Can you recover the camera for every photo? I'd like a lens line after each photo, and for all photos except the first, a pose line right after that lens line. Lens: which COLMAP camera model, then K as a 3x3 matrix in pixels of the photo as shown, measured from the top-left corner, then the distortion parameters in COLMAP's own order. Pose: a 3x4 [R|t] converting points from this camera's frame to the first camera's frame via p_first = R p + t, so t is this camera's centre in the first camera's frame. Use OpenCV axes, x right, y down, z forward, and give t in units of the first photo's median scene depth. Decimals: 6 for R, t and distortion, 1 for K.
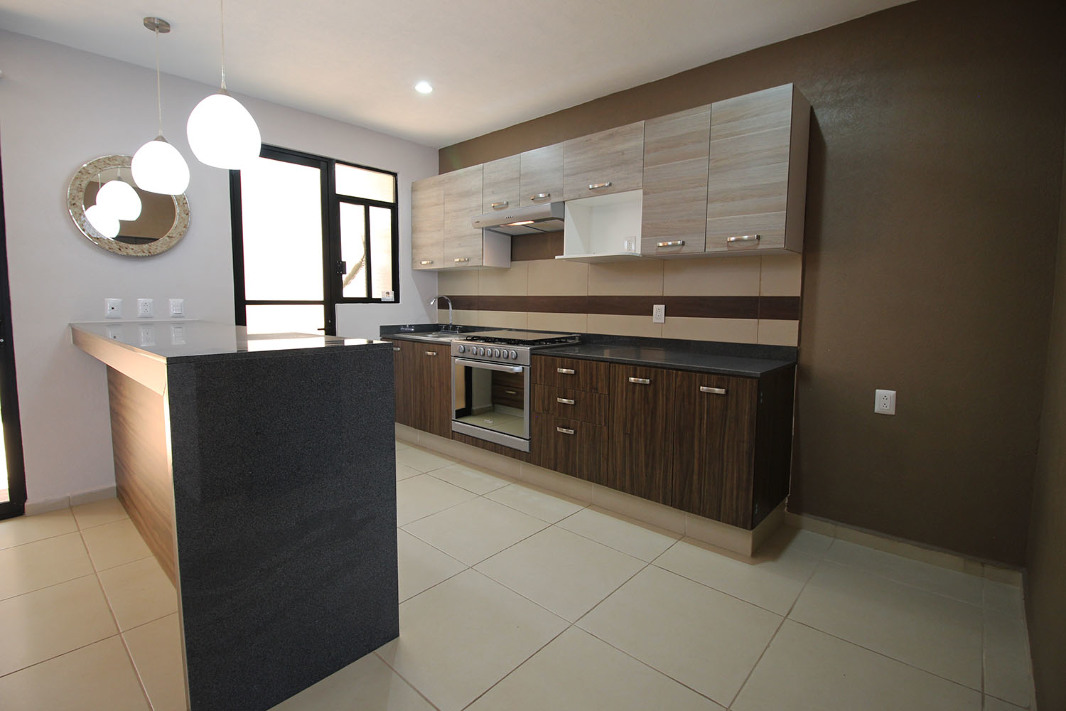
lens RADIAL K [[497.9, 0, 532.6], [0, 497.9, 344.3], [0, 0, 1]] dist [0.005116, -0.014881]
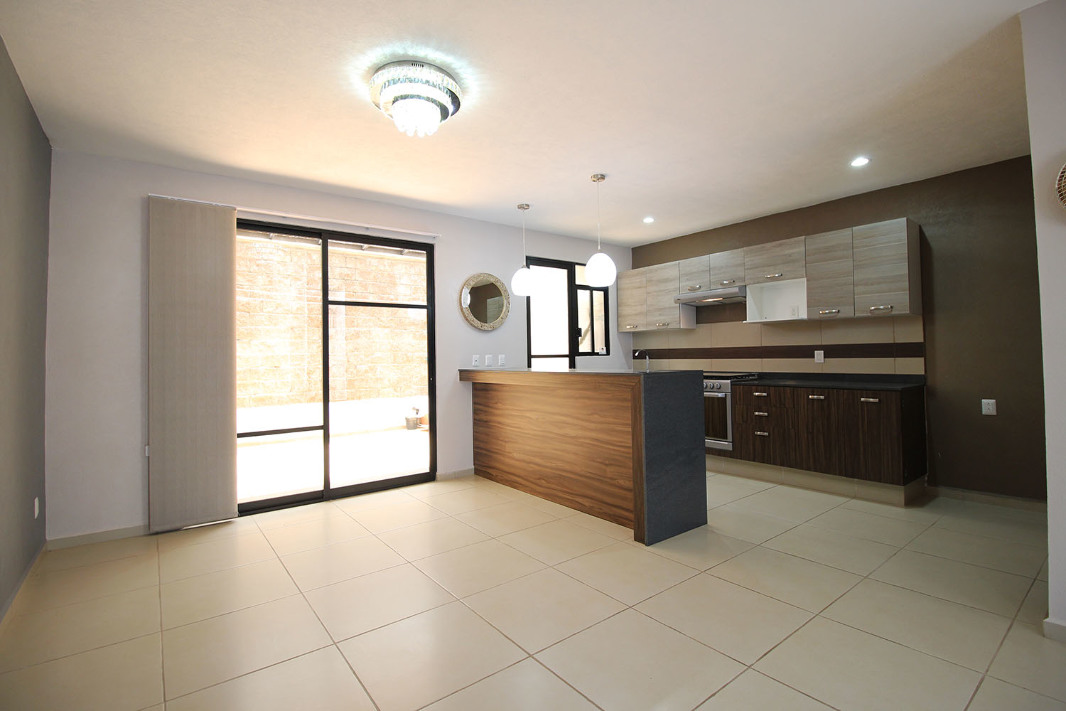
lens RADIAL K [[497.9, 0, 532.6], [0, 497.9, 344.3], [0, 0, 1]] dist [0.005116, -0.014881]
pose [[0.984106, -0.028523, -0.175278, -0.329452], [0.008698, 0.993574, -0.112852, 0.062737], [0.177370, 0.109534, 0.978030, -0.615868]]
